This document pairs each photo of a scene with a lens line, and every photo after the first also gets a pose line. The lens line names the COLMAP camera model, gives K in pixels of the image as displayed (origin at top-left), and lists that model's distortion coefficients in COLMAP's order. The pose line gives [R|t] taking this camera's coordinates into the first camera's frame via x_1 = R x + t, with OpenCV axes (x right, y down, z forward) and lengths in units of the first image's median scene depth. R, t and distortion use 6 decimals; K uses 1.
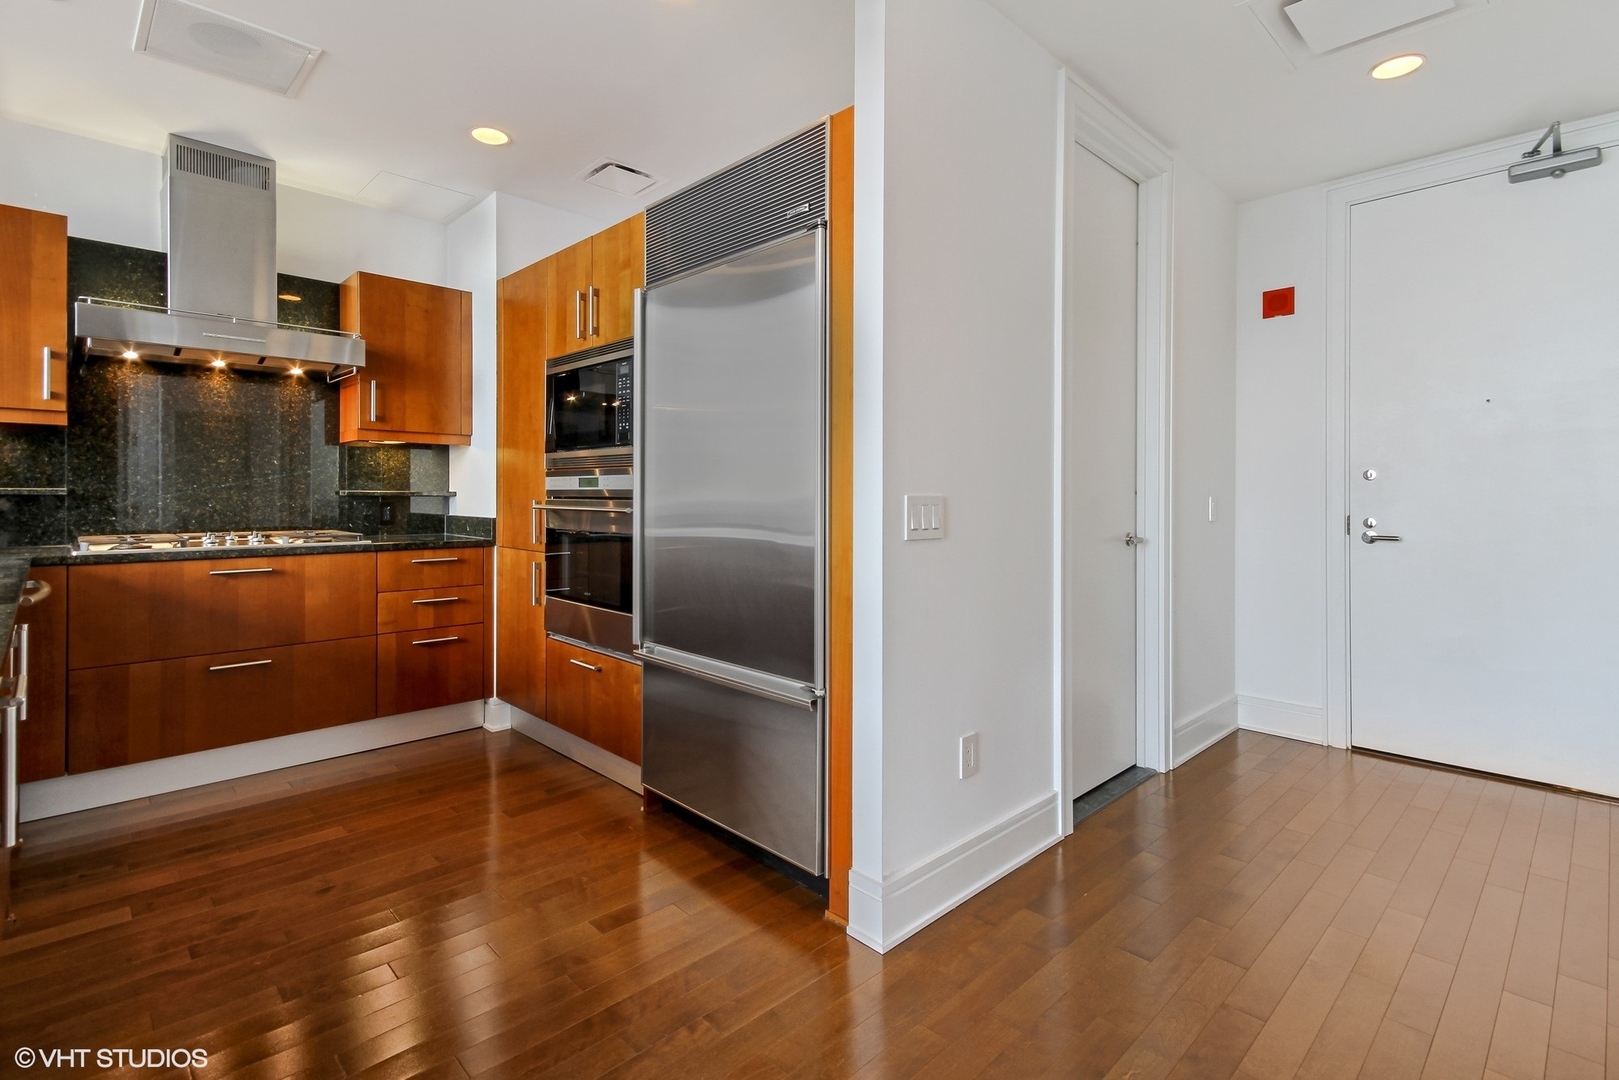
lens RADIAL K [[761.9, 0, 804.5], [0, 761.9, 500.9], [0, 0, 1]] dist [0.026268, -0.004648]
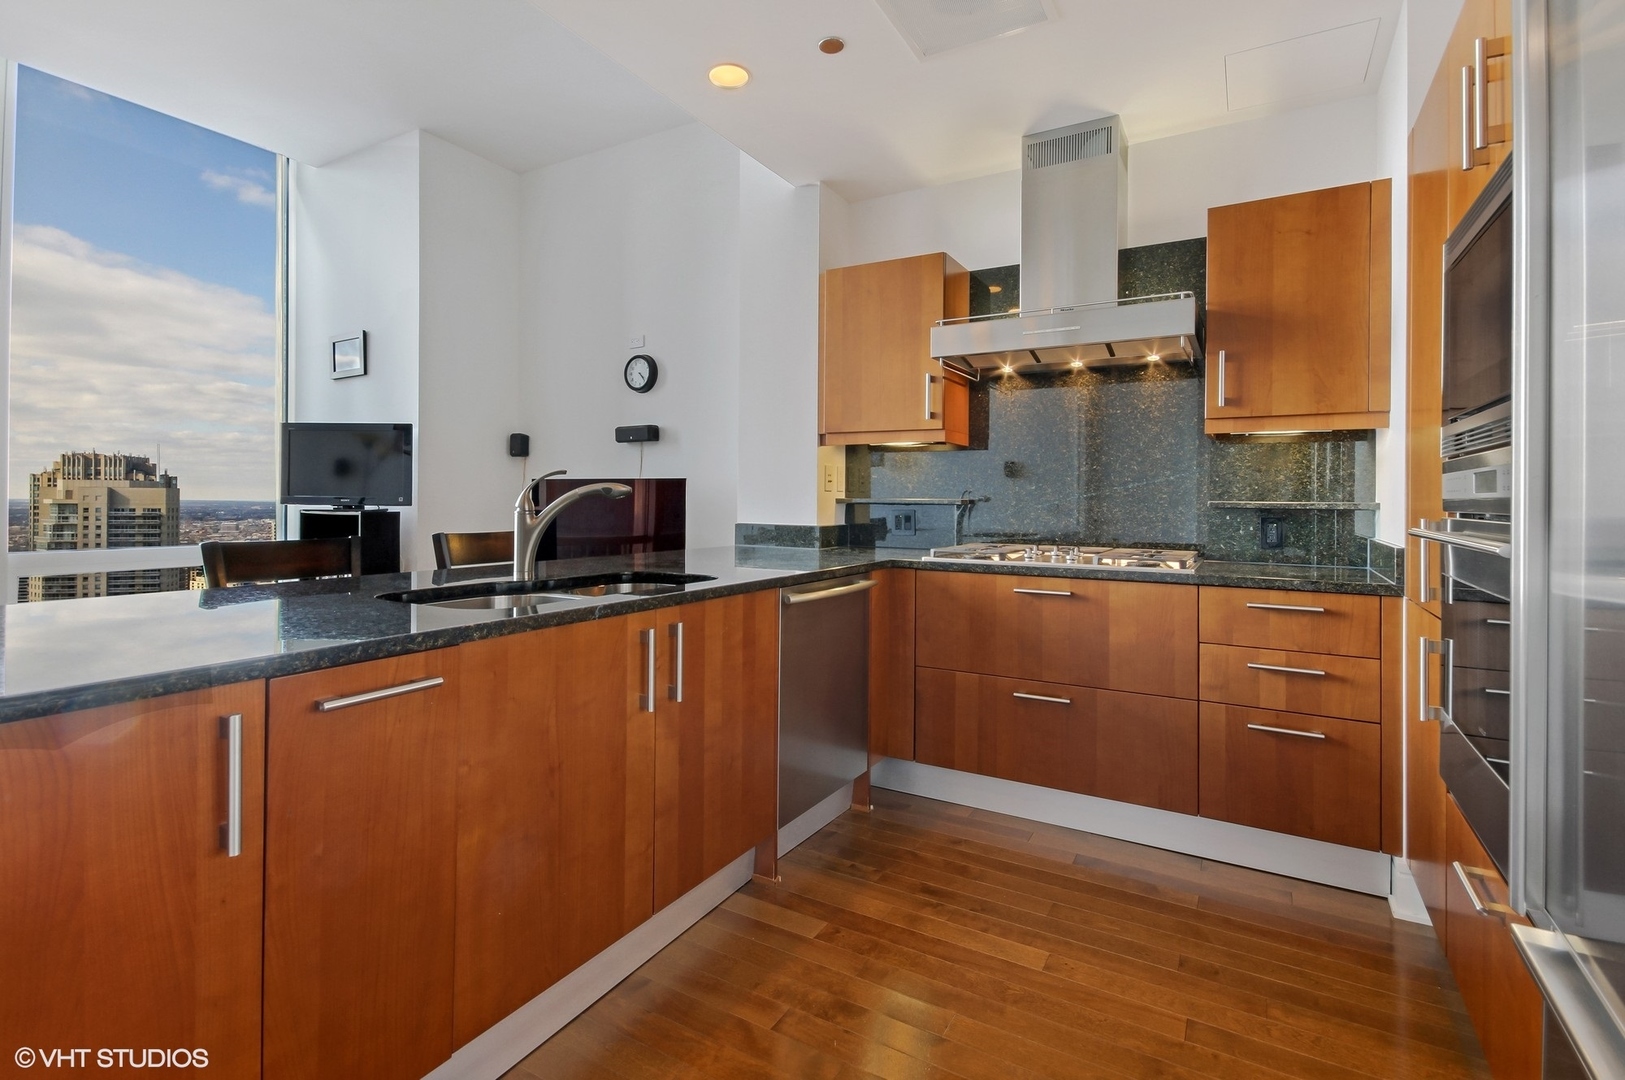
lens RADIAL K [[764.7, 0, 788.7], [0, 764.7, 500.3], [0, 0, 1]] dist [0.026268, -0.004648]
pose [[0.275790, -0.000740, -0.961218, 0.037051], [-0.015084, 0.999873, -0.005098, -0.004527], [0.961100, 0.015905, 0.275744, 0.448938]]
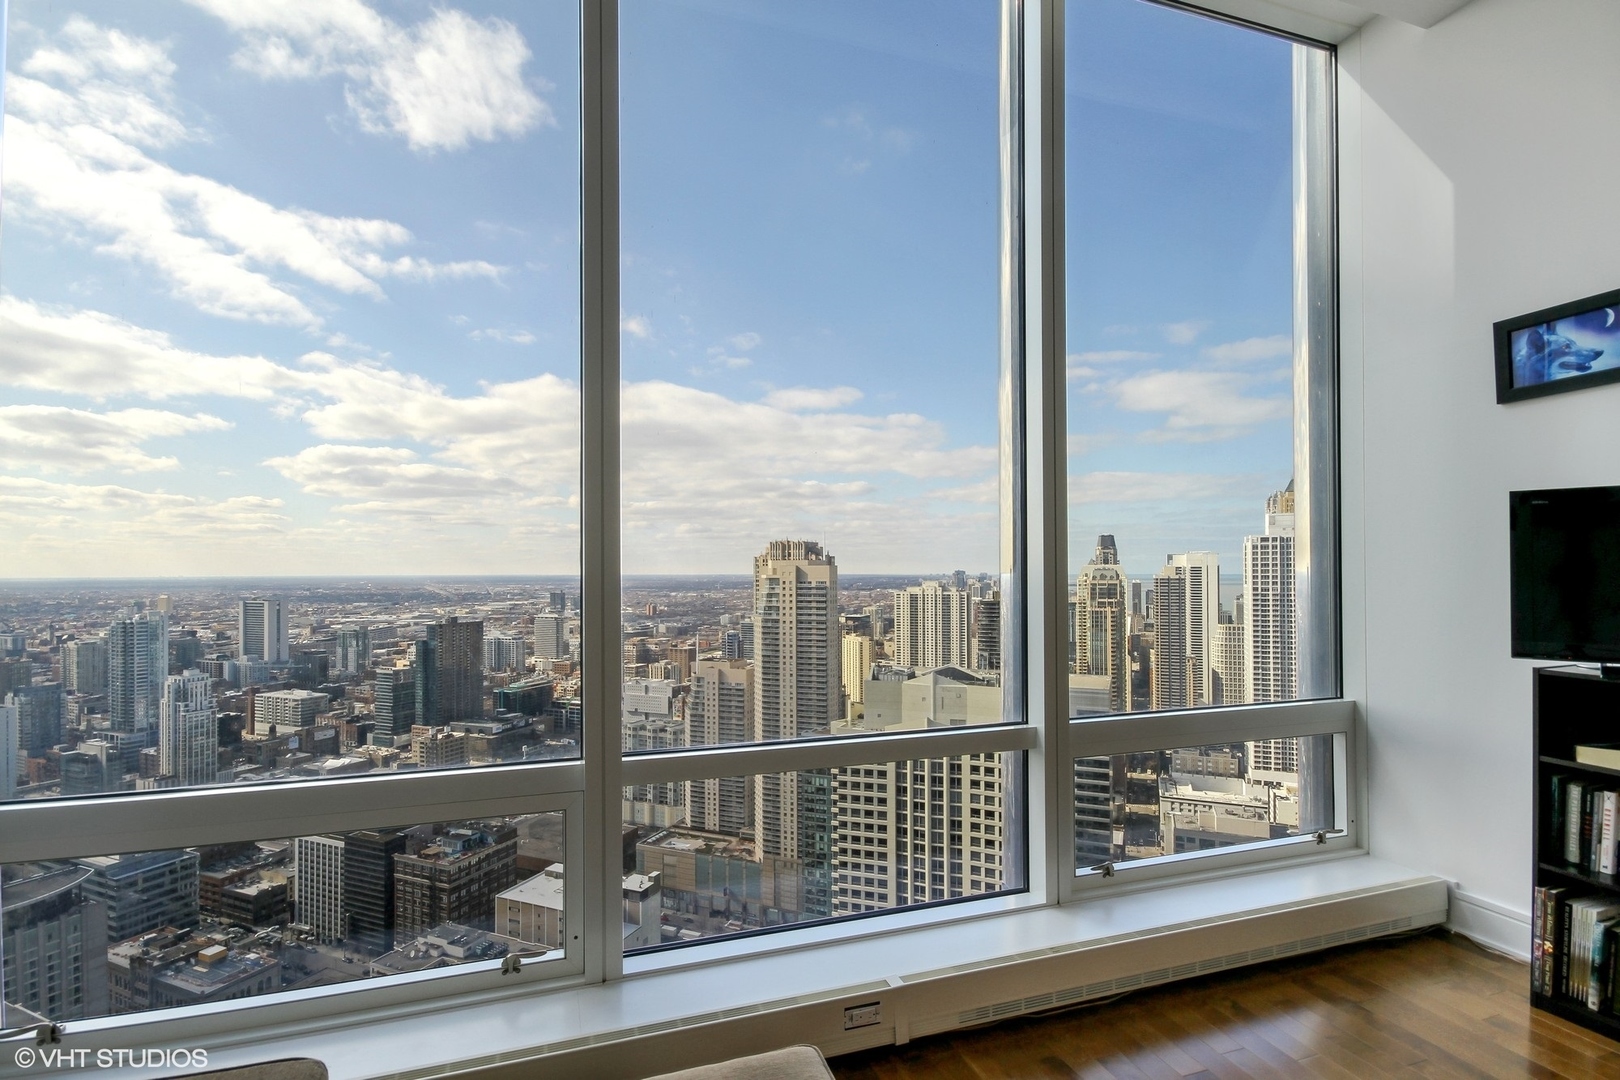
lens RADIAL K [[762.3, 0, 802.1], [0, 762.3, 559.8], [0, 0, 1]] dist [0.026268, -0.004648]
pose [[-0.408822, -0.013681, -0.912512, -0.727232], [-0.005242, 0.999906, -0.012643, -0.069779], [0.912599, -0.000386, -0.408855, -0.374309]]
